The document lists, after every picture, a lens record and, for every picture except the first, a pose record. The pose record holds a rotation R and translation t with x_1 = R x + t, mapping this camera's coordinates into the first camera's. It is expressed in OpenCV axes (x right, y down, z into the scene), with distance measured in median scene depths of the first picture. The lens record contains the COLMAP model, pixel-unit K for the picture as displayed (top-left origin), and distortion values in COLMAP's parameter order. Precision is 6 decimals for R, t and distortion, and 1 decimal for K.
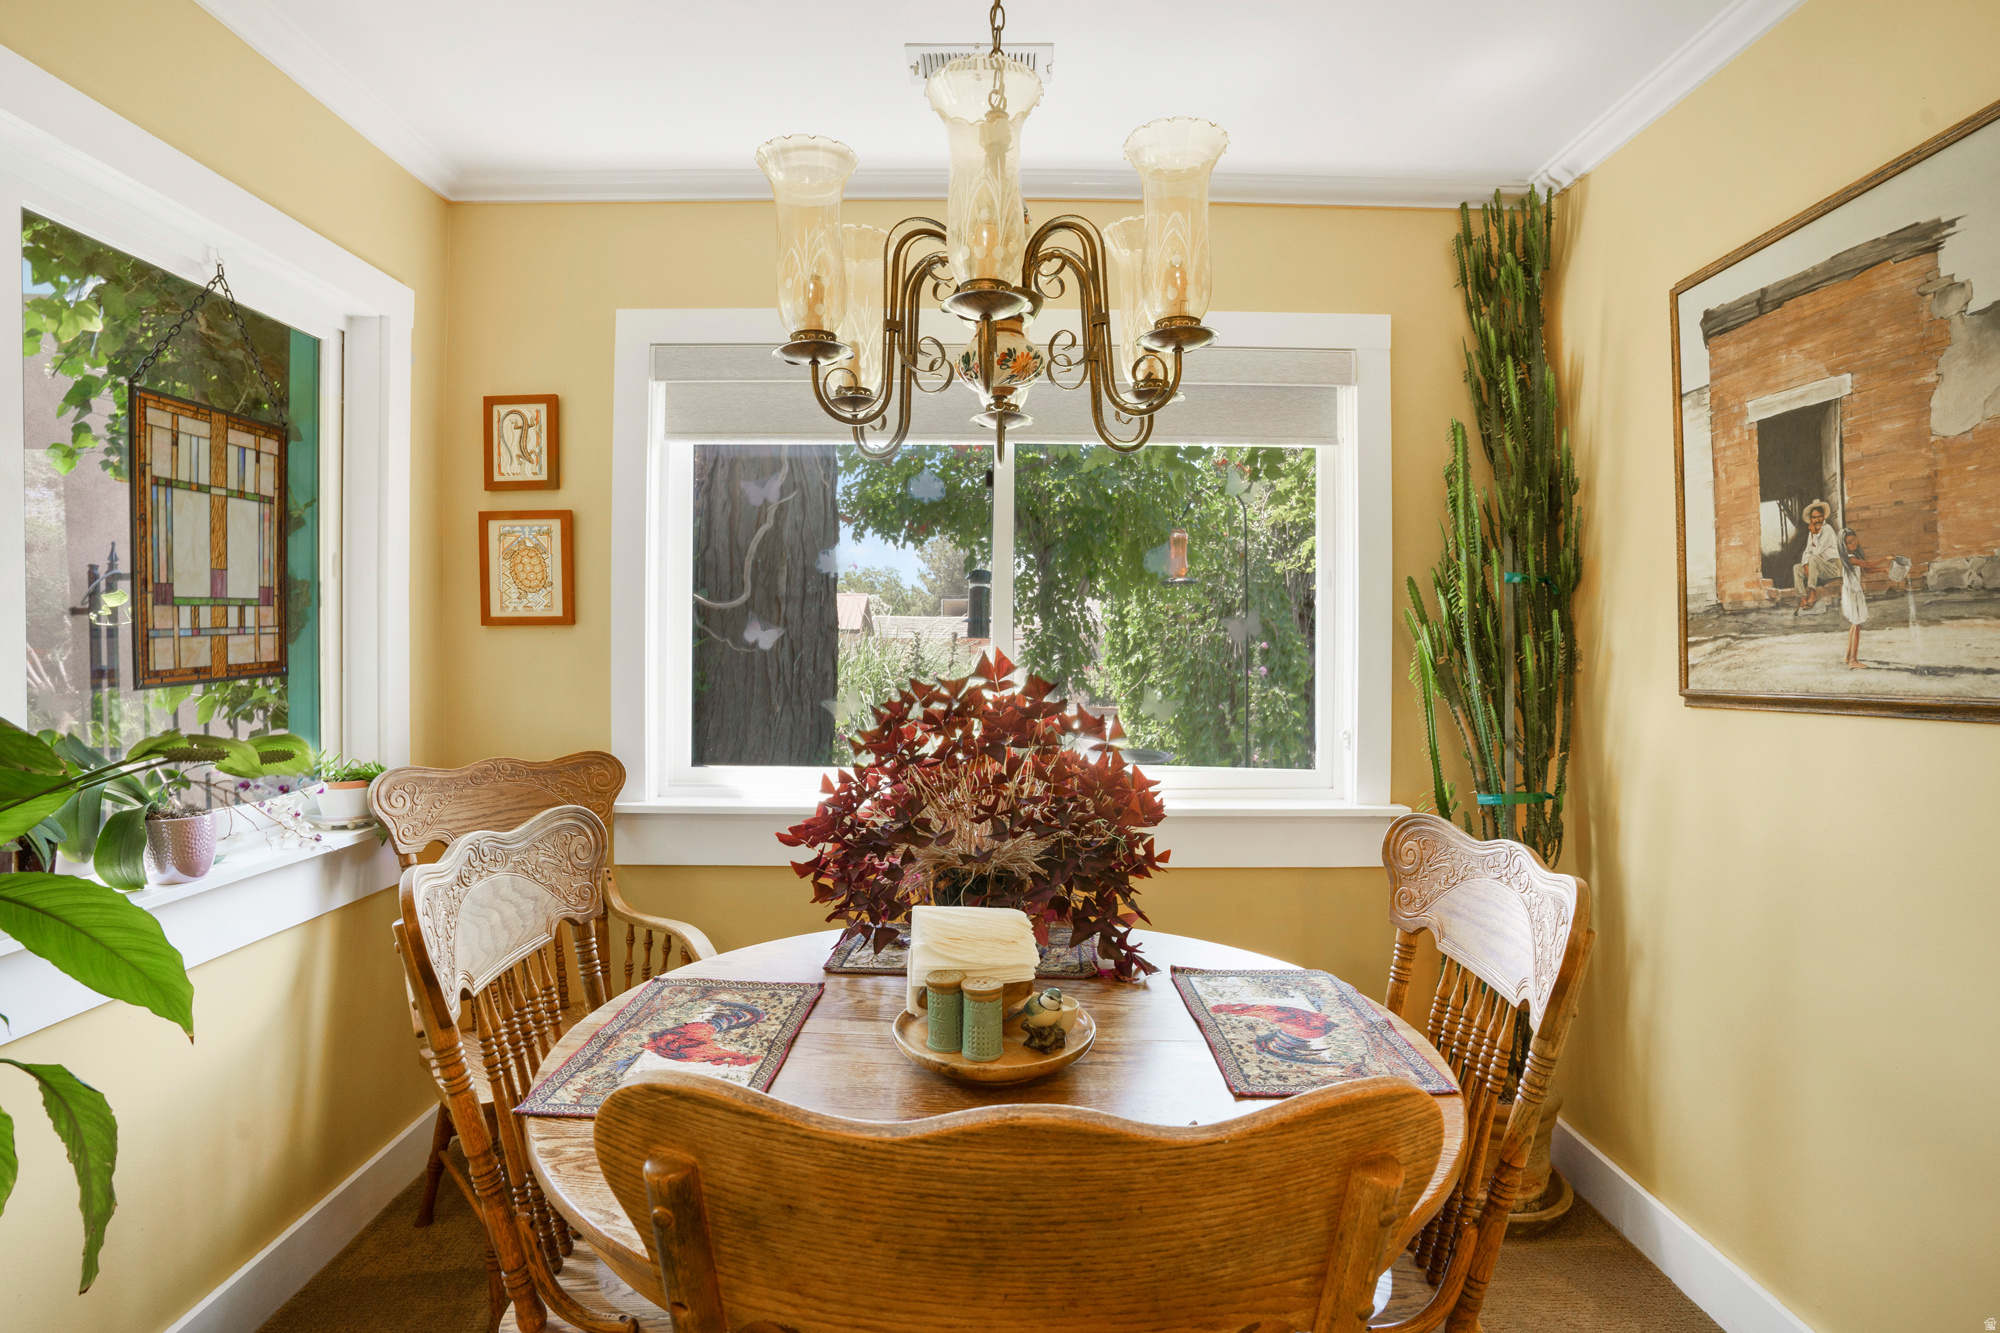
lens RADIAL K [[1019.4, 0, 1059.0], [0, 1019.4, 629.7], [0, 0, 1]] dist [-0.073728, 0.031133]
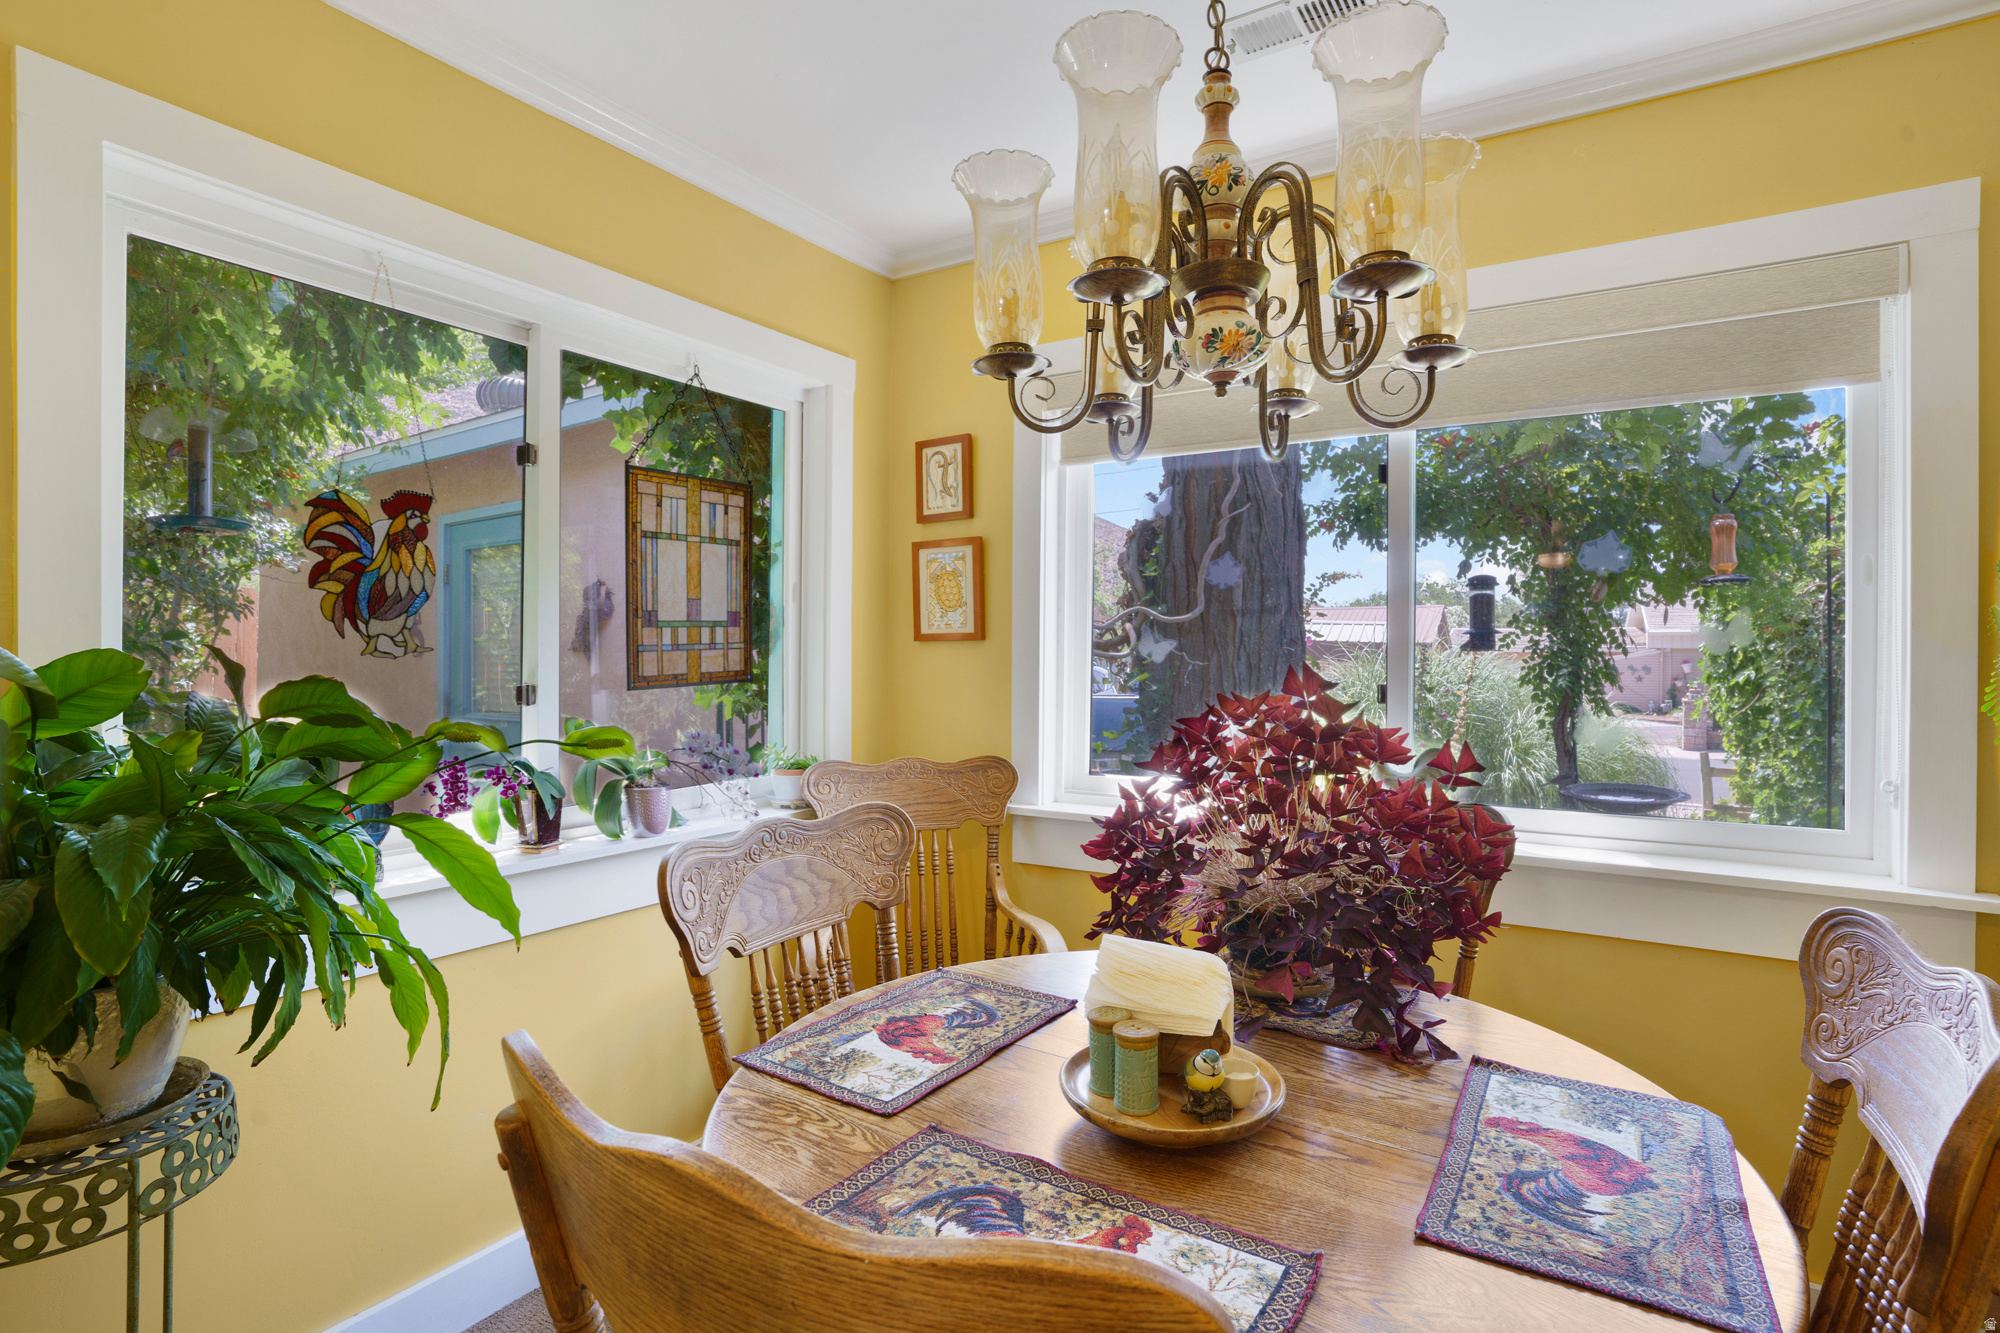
lens RADIAL K [[1019.4, 0, 1023.0], [0, 1019.4, 637.8], [0, 0, 1]] dist [-0.073728, 0.031133]
pose [[0.829490, -0.008908, -0.558451, 0.250988], [0.005763, 0.999956, -0.007389, 0.001988], [0.558492, 0.002911, 0.829505, 0.133902]]
